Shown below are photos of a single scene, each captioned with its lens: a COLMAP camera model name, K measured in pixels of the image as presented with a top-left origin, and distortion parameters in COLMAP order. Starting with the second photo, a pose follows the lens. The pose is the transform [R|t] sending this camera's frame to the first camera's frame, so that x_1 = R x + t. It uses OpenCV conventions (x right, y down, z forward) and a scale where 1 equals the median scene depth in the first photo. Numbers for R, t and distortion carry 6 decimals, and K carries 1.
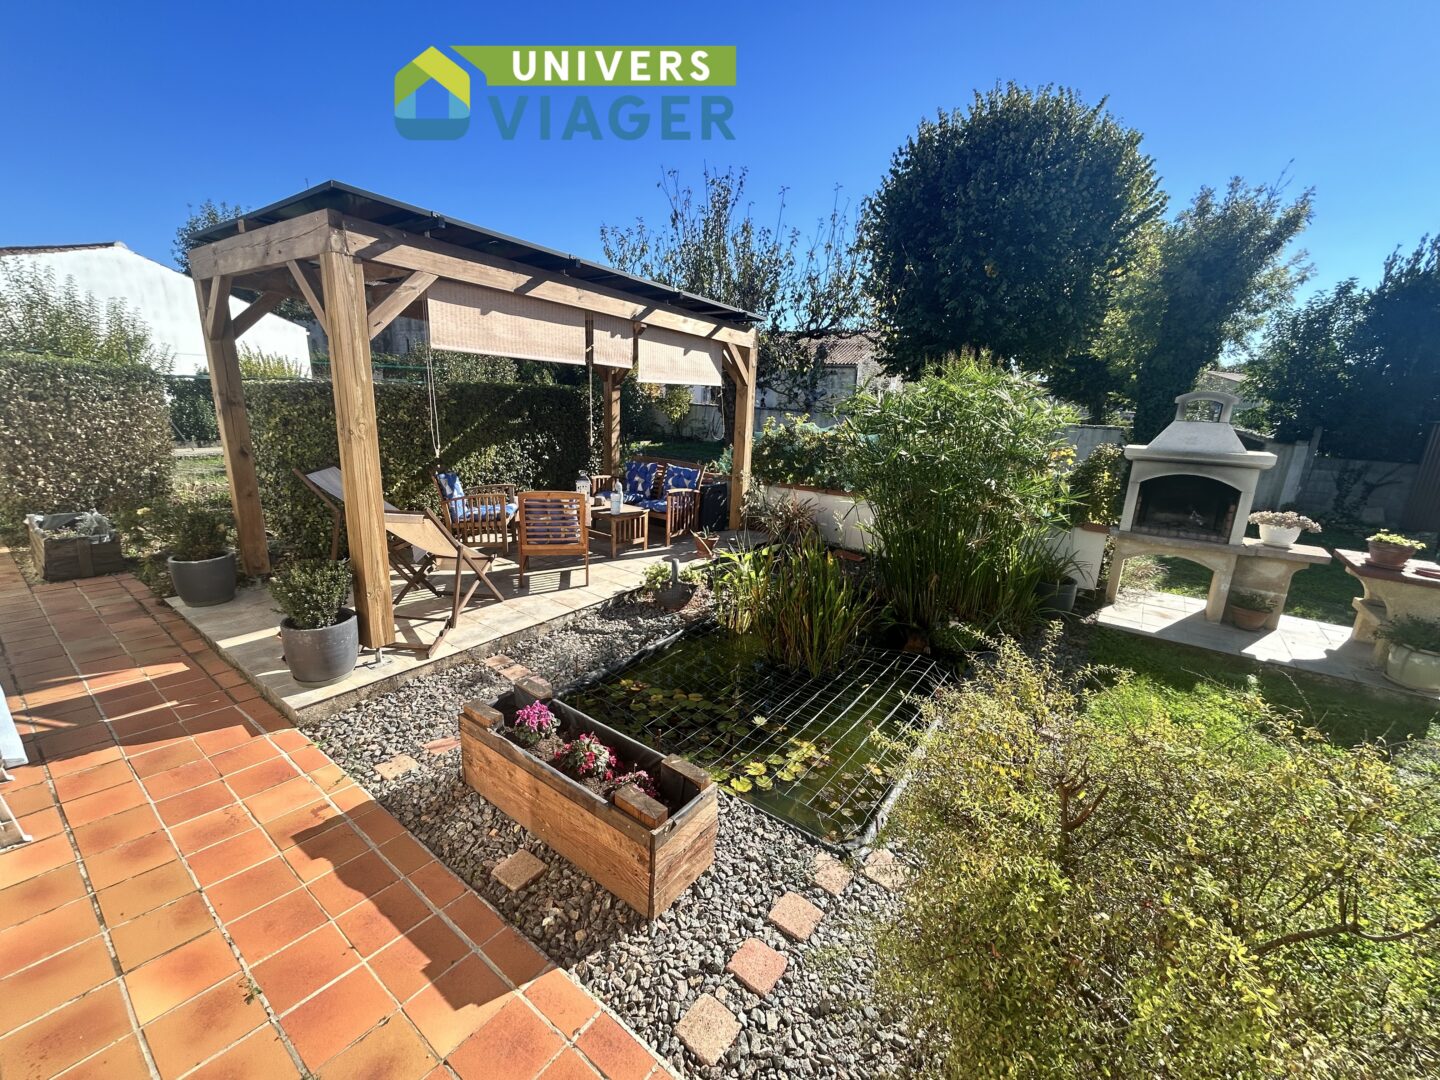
lens RADIAL K [[582.6, 0, 713.8], [0, 582.6, 534.9], [0, 0, 1]] dist [-0.000241, -0.000141]
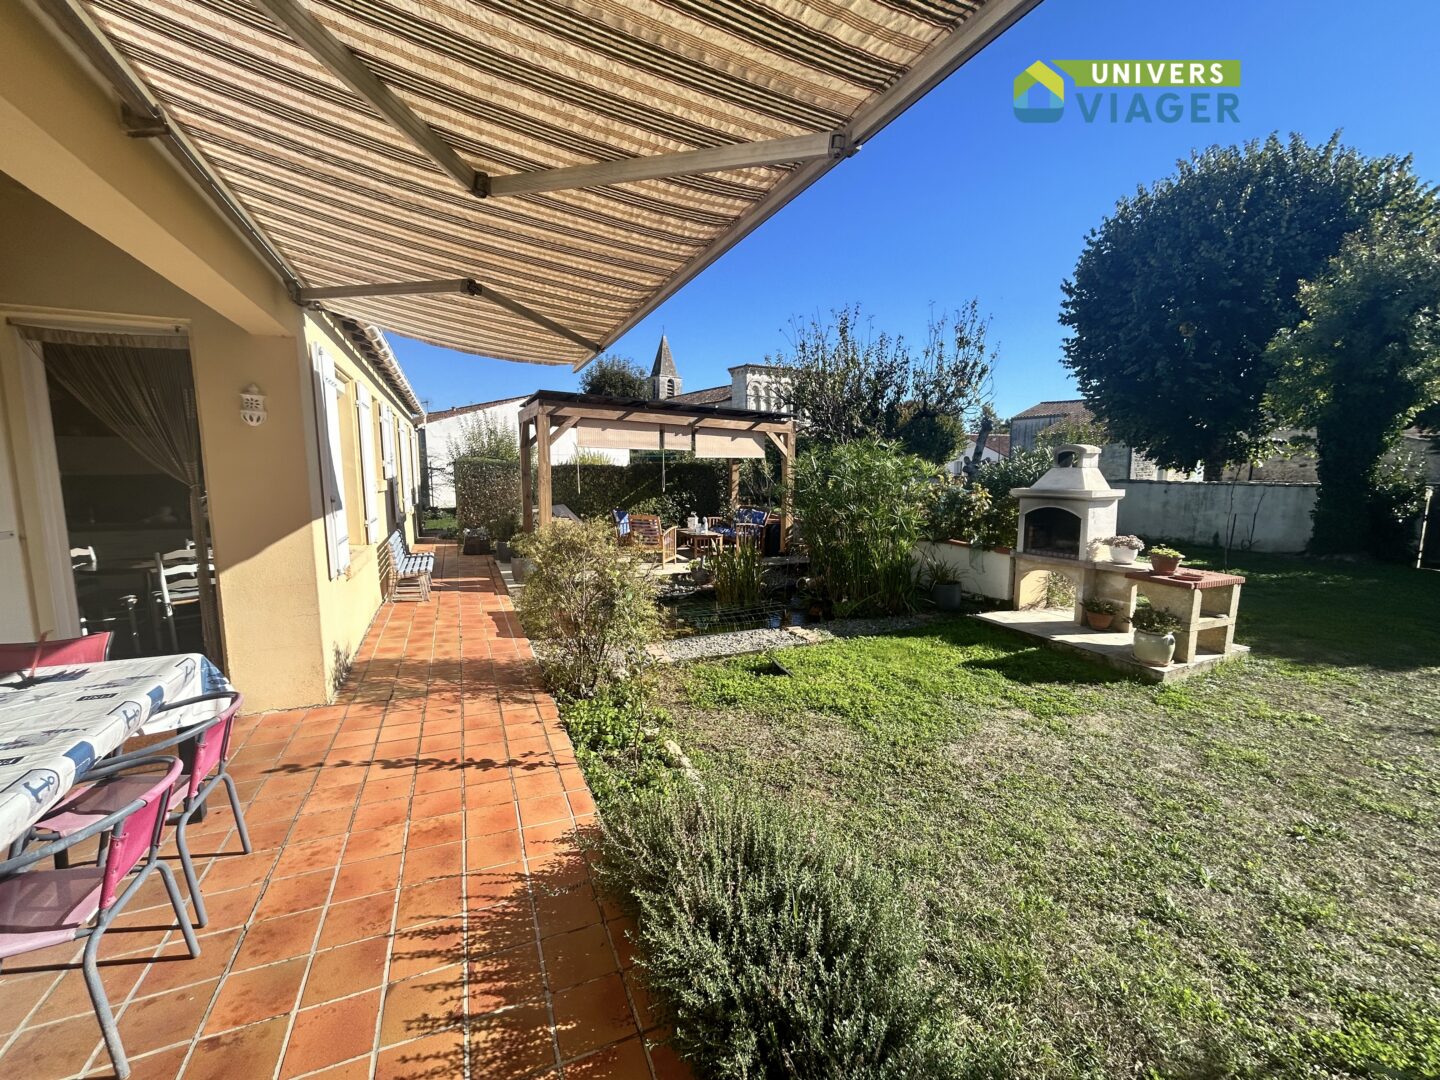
lens RADIAL K [[582.6, 0, 725.7], [0, 582.6, 543.7], [0, 0, 1]] dist [-0.000241, -0.000141]
pose [[0.874925, 0.025657, -0.483578, 0.814049], [-0.083165, 0.991720, -0.097851, 0.167330], [0.477064, 0.125829, 0.869814, -0.483310]]
